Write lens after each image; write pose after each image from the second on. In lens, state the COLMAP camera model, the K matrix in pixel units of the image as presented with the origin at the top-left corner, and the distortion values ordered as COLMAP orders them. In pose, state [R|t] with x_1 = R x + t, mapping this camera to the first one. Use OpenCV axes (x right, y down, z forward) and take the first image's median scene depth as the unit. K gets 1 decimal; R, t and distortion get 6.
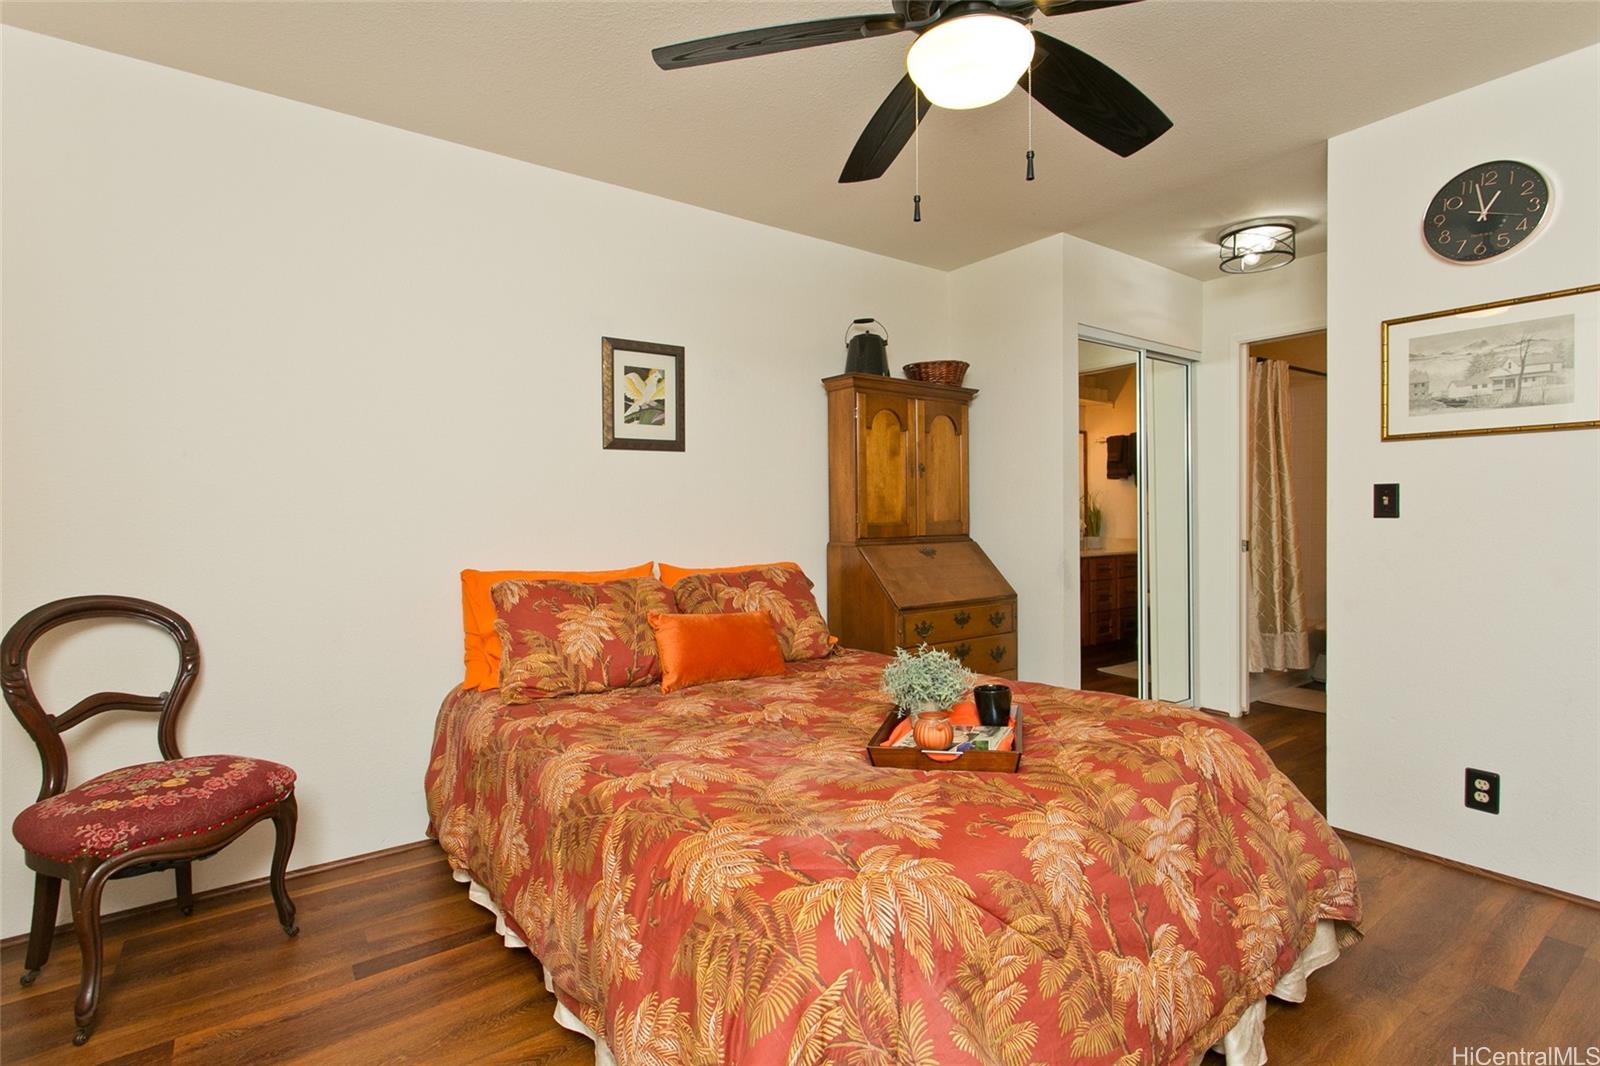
lens RADIAL K [[757.1, 0, 807.4], [0, 757.1, 524.5], [0, 0, 1]] dist [-0.001215, 0.001342]
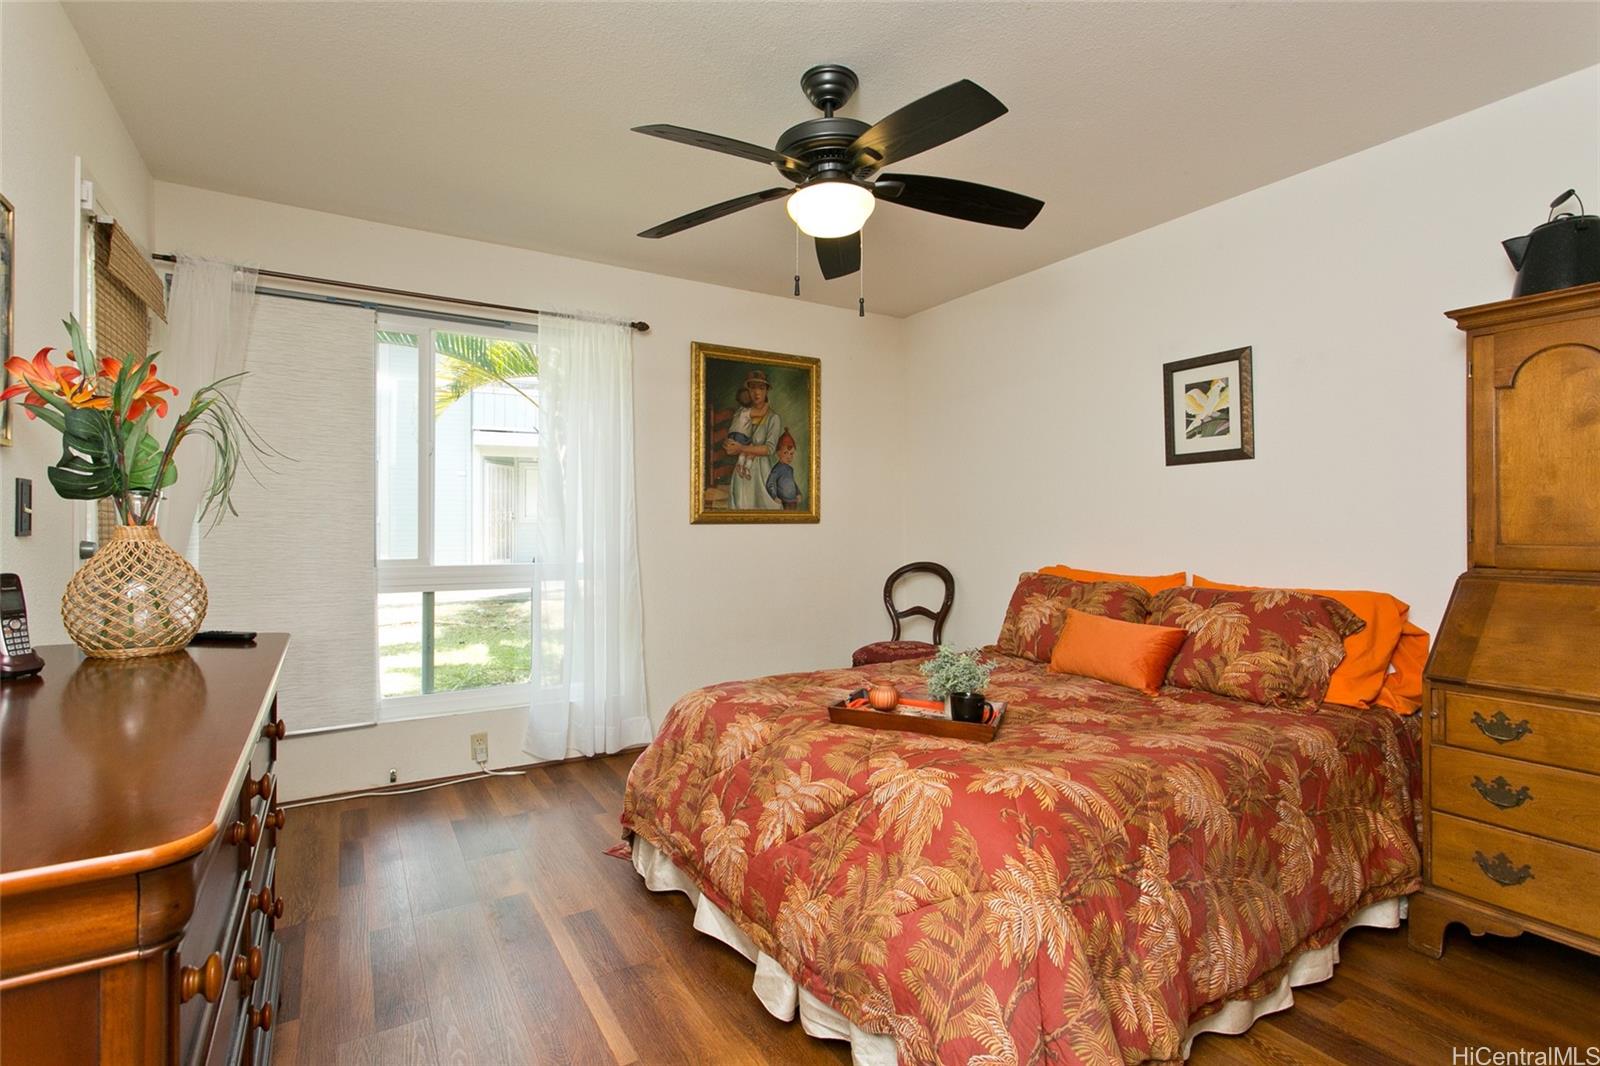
lens RADIAL K [[757.1, 0, 796.3], [0, 757.1, 525.5], [0, 0, 1]] dist [-0.001215, 0.001342]
pose [[-0.083670, 0.006291, -0.996474, 0.864382], [-0.013381, 0.999883, 0.007436, -0.015123], [0.996404, 0.013956, -0.083576, 0.561146]]
